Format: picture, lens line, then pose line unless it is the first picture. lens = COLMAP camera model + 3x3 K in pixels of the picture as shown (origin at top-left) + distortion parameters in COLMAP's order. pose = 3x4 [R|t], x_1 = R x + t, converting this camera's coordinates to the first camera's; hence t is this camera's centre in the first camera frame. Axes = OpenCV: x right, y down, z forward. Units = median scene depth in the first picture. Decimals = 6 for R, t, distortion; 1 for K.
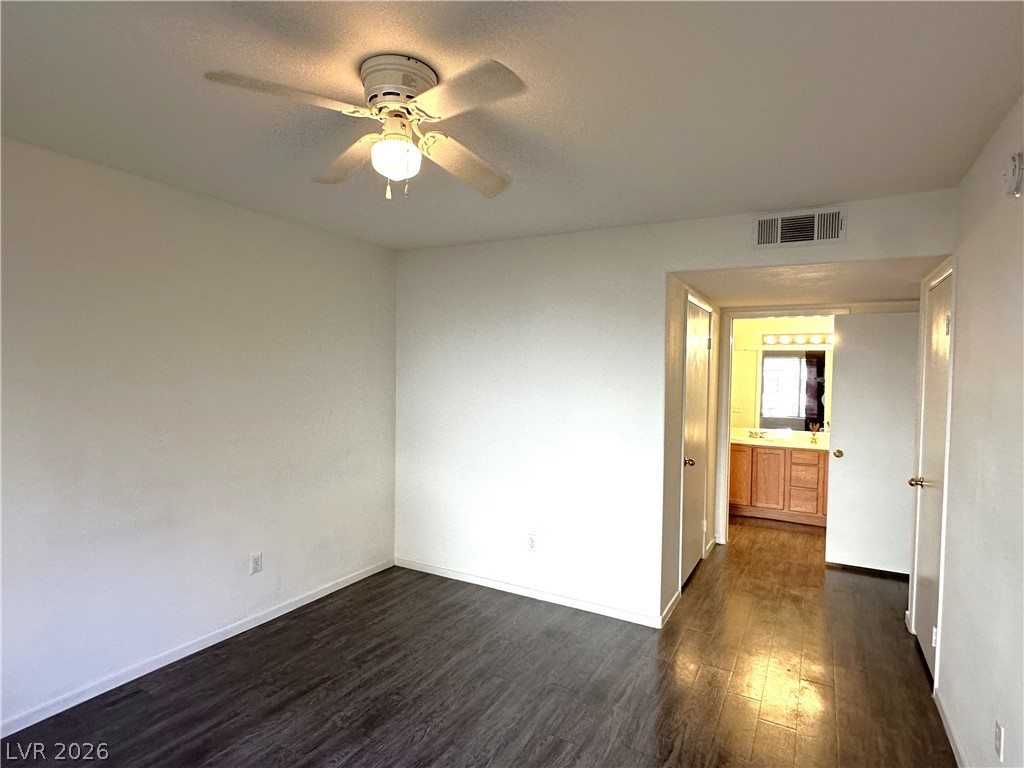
lens RADIAL K [[546.7, 0, 510.0], [0, 546.7, 386.0], [0, 0, 1]] dist [0.025051, -0.000257]
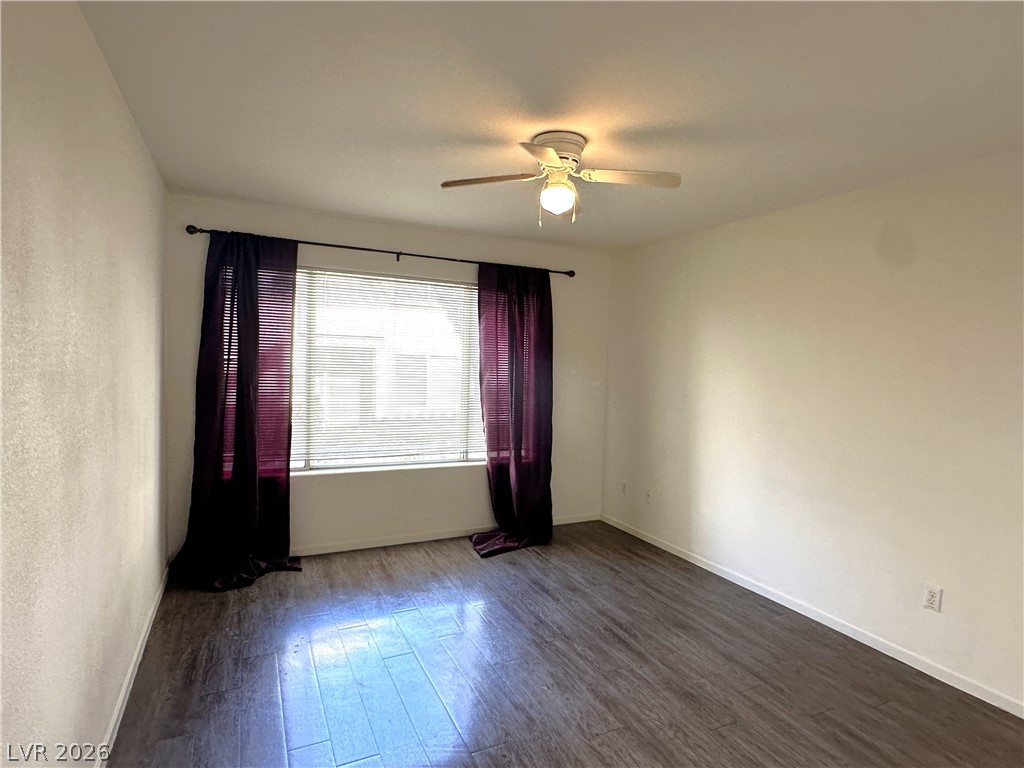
lens RADIAL K [[546.7, 0, 514.1], [0, 546.7, 377.3], [0, 0, 1]] dist [0.025051, -0.000257]
pose [[-0.549851, -0.006877, -0.835234, 0.705480], [-0.061157, 0.997614, 0.032047, 0.013121], [0.833021, 0.068701, -0.548959, 1.146380]]
